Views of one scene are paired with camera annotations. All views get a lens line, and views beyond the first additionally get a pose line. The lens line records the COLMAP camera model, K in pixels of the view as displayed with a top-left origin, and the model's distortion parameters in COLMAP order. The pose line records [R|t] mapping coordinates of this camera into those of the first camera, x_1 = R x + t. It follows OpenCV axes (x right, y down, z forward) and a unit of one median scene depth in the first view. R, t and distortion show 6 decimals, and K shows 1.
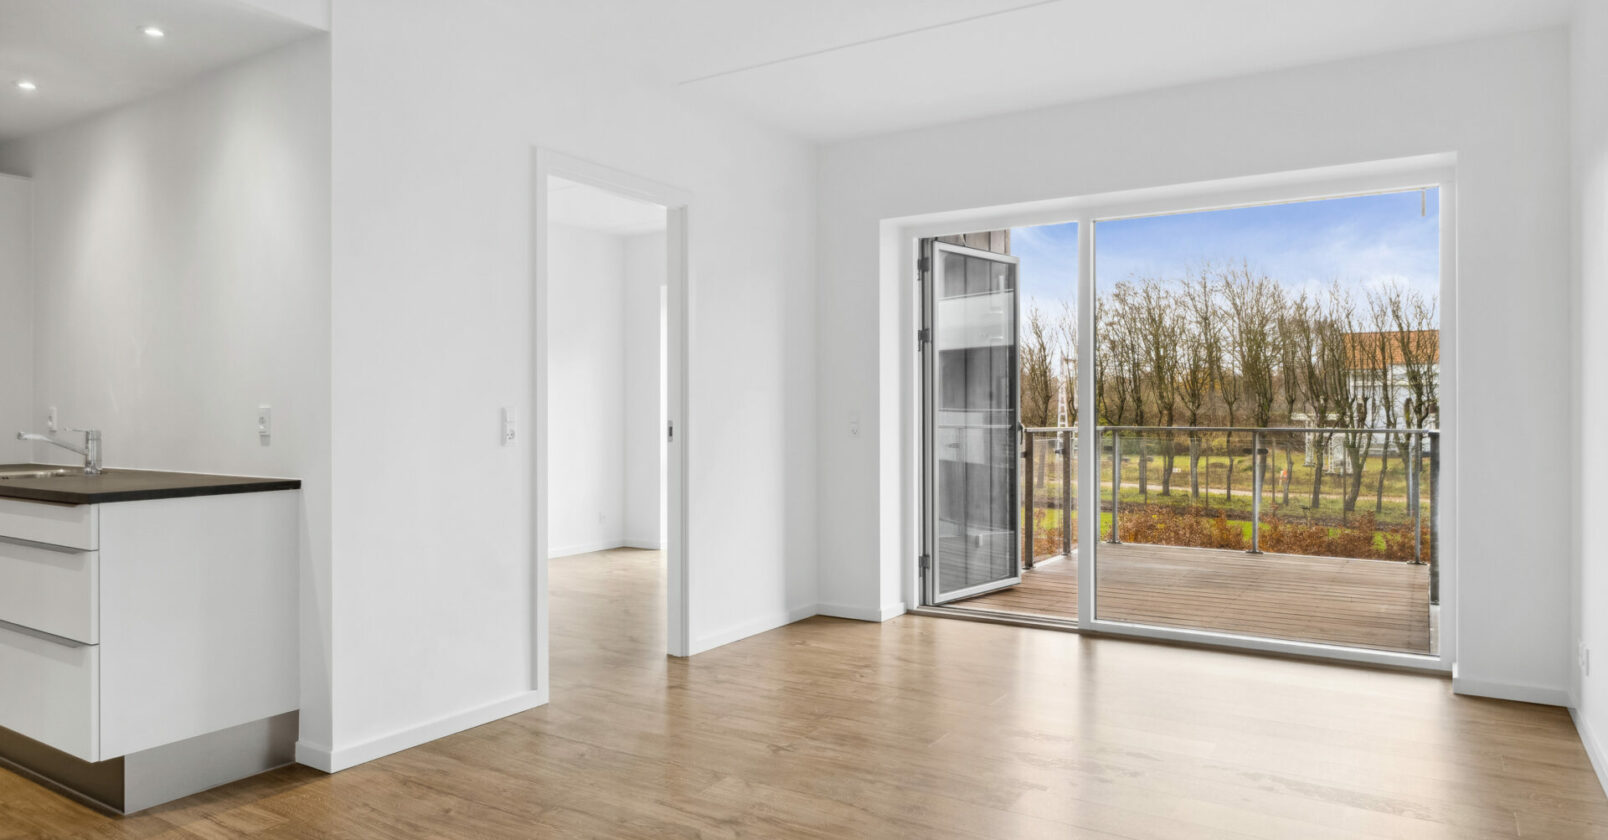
lens RADIAL K [[1013.5, 0, 806.1], [0, 1013.5, 410.8], [0, 0, 1]] dist [-0.027979, -0.001223]
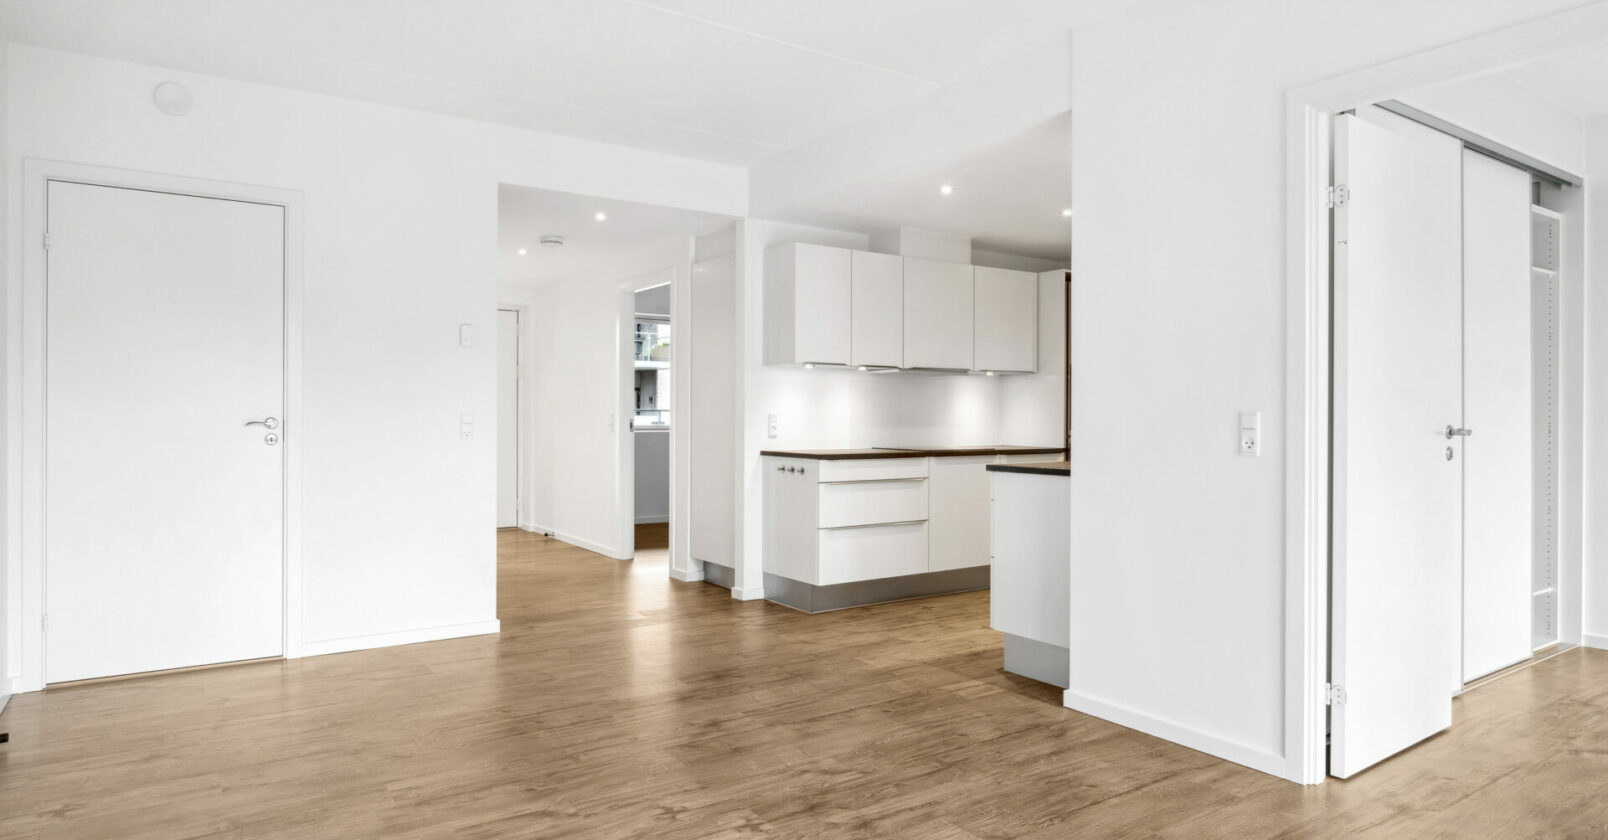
lens RADIAL K [[901.7, 0, 808.7], [0, 901.7, 425.6], [0, 0, 1]] dist [0.000552, 0.000101]
pose [[-0.402111, 0.012436, -0.915507, 0.682095], [0.004662, 0.999923, 0.011535, -0.003630], [0.915579, 0.000370, -0.402137, 1.162014]]
